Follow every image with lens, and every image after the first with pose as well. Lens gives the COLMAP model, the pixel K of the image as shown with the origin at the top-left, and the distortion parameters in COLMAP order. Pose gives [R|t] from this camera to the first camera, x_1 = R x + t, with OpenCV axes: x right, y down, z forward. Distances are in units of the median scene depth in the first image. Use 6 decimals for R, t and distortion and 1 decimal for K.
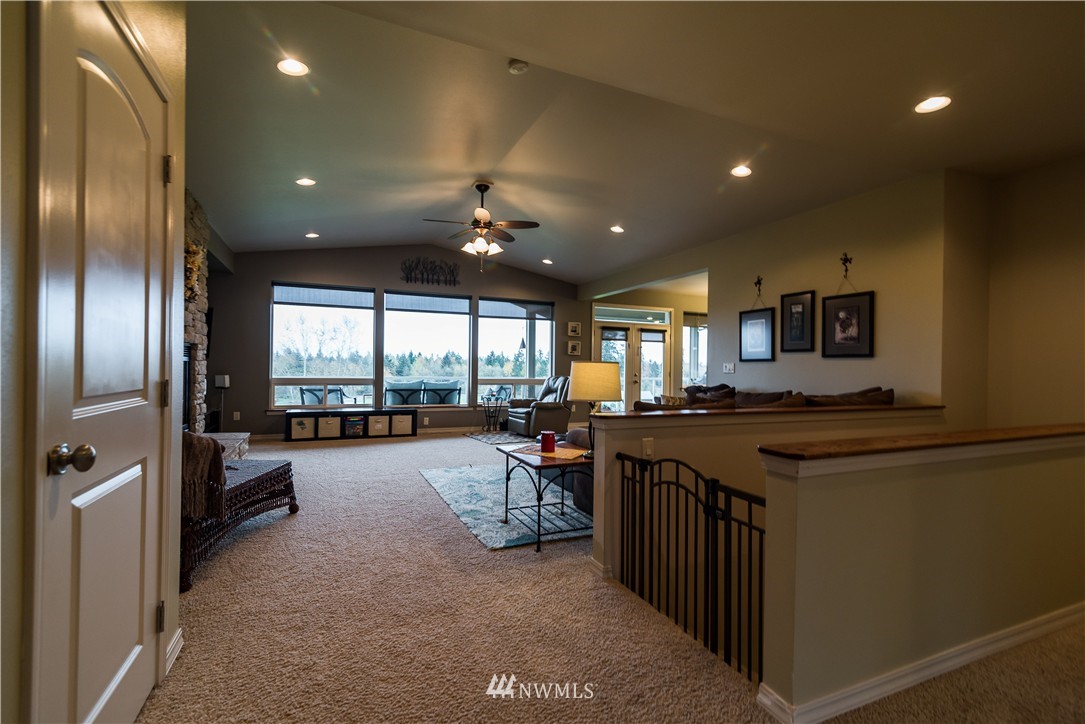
lens RADIAL K [[491.7, 0, 539.8], [0, 491.7, 366.6], [0, 0, 1]] dist [0.006271, 0.000323]
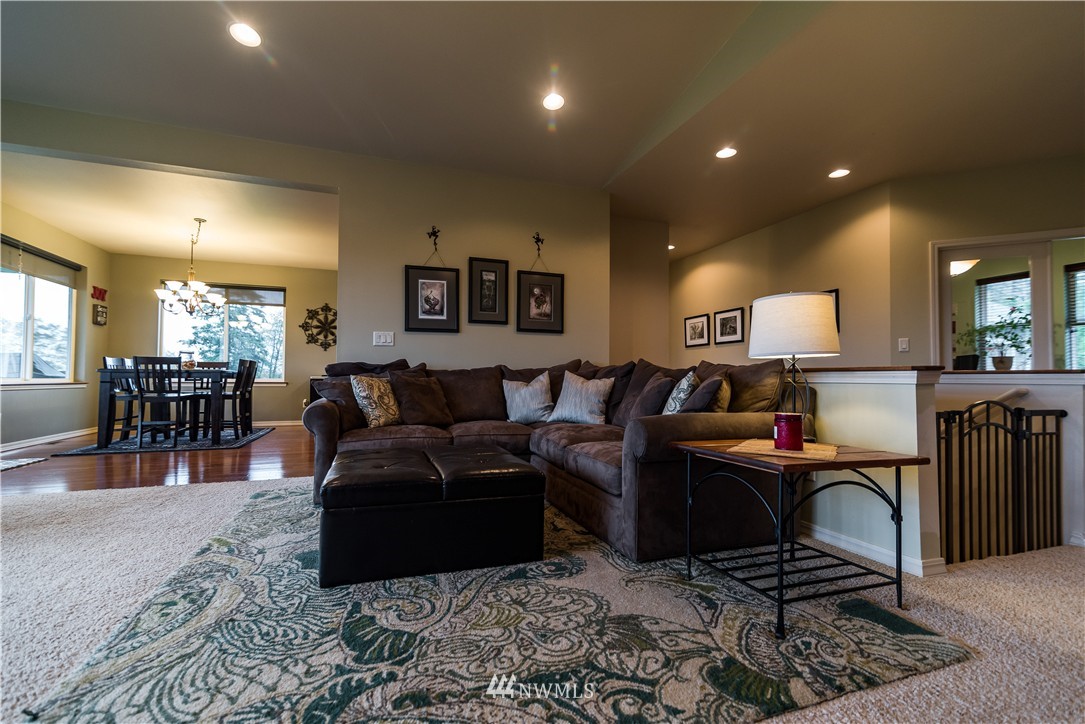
lens RADIAL K [[491.7, 0, 542.9], [0, 491.7, 365.3], [0, 0, 1]] dist [0.006271, 0.000323]
pose [[0.065598, 0.011226, 0.997783, -0.247116], [-0.002655, 0.999935, -0.011076, 0.037150], [-0.997843, -0.001922, 0.065624, 0.551646]]
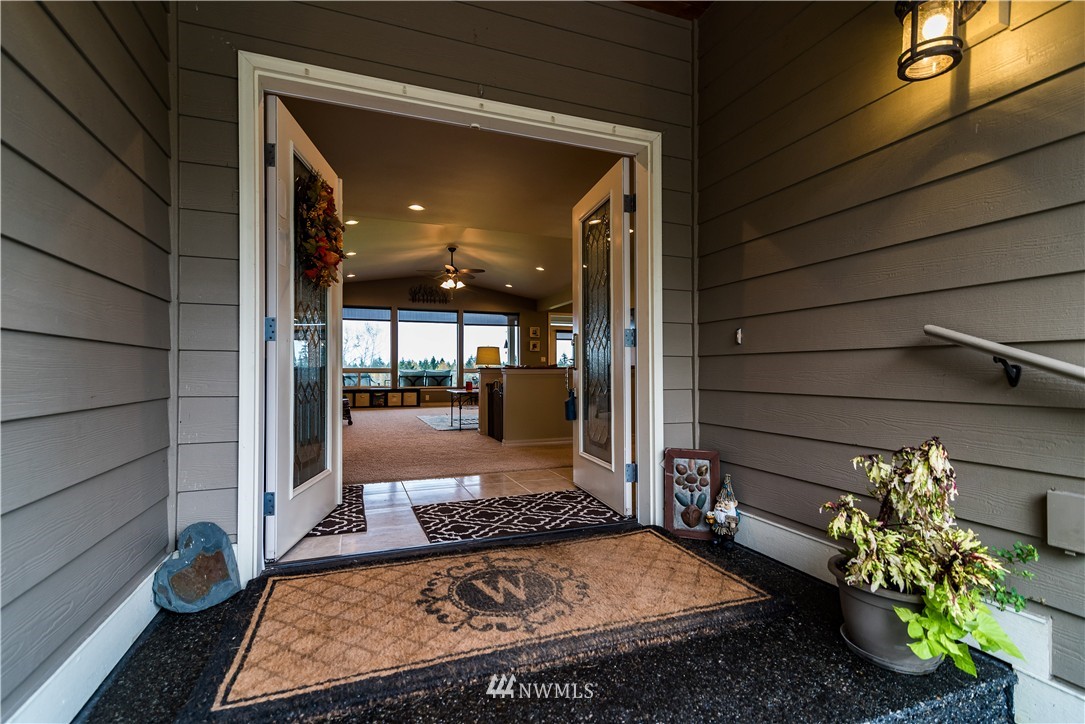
lens RADIAL K [[491.7, 0, 540.3], [0, 491.7, 363.9], [0, 0, 1]] dist [0.006271, 0.000323]
pose [[0.999114, -0.015867, -0.038968, 0.171139], [0.015271, 0.999762, -0.015553, 0.042668], [0.039205, 0.014944, 0.999119, -0.467369]]
